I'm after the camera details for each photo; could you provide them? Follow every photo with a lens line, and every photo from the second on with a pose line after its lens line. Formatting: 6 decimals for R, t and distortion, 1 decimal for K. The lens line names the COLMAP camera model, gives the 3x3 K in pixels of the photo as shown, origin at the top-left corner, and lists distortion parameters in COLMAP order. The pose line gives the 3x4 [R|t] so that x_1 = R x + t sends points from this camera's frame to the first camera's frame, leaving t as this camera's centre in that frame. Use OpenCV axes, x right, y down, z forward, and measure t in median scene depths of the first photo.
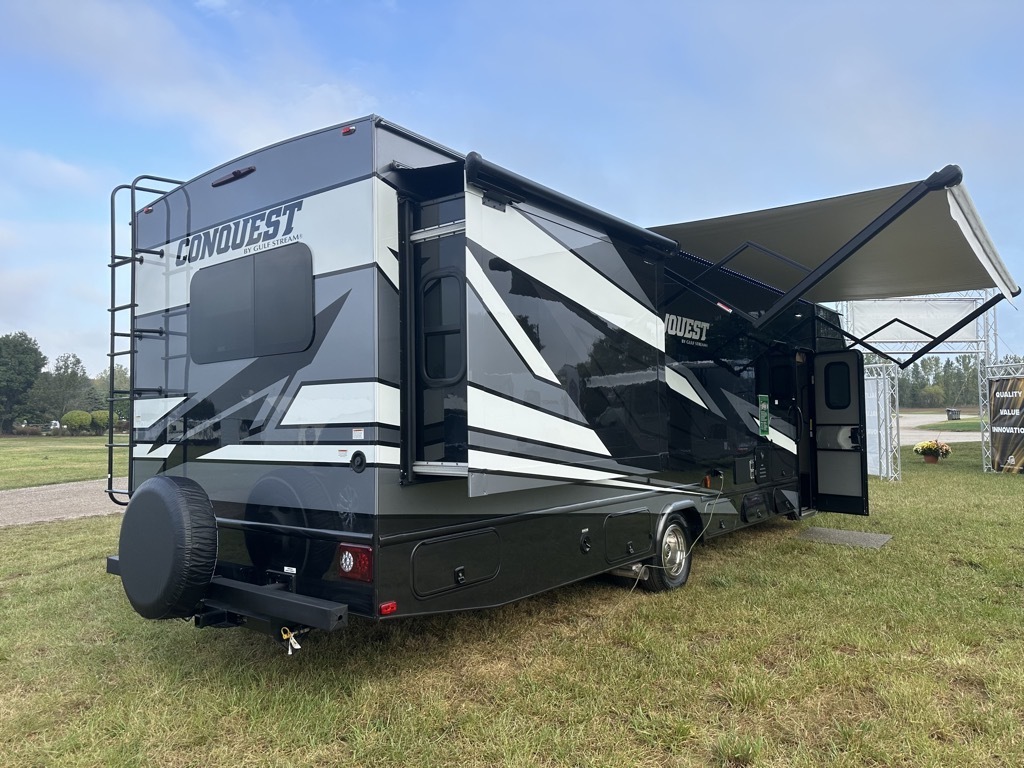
lens RADIAL K [[729.9, 0, 515.0], [0, 729.9, 385.0], [0, 0, 1]] dist [0.012082, -0.000272]
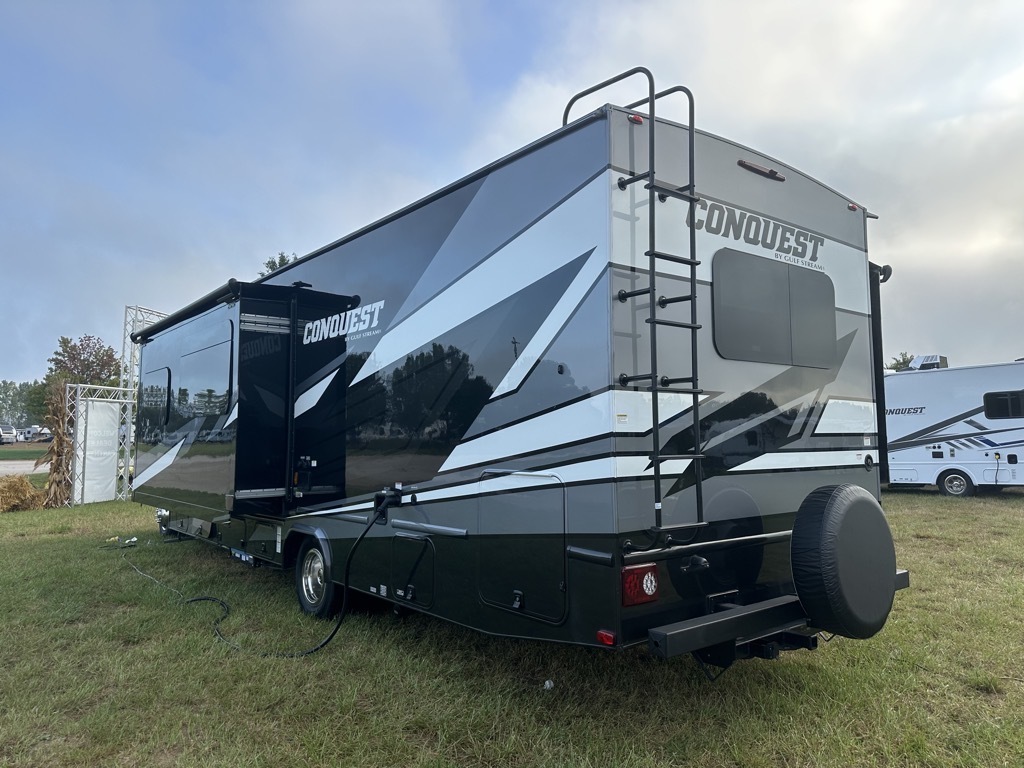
lens RADIAL K [[729.9, 0, 515.0], [0, 729.9, 382.1], [0, 0, 1]] dist [0.012082, -0.000272]
pose [[0.229738, 0.097479, 0.968359, -1.401182], [-0.044599, 0.994981, -0.089578, 0.091257], [-0.972230, -0.022608, 0.232932, 1.121749]]
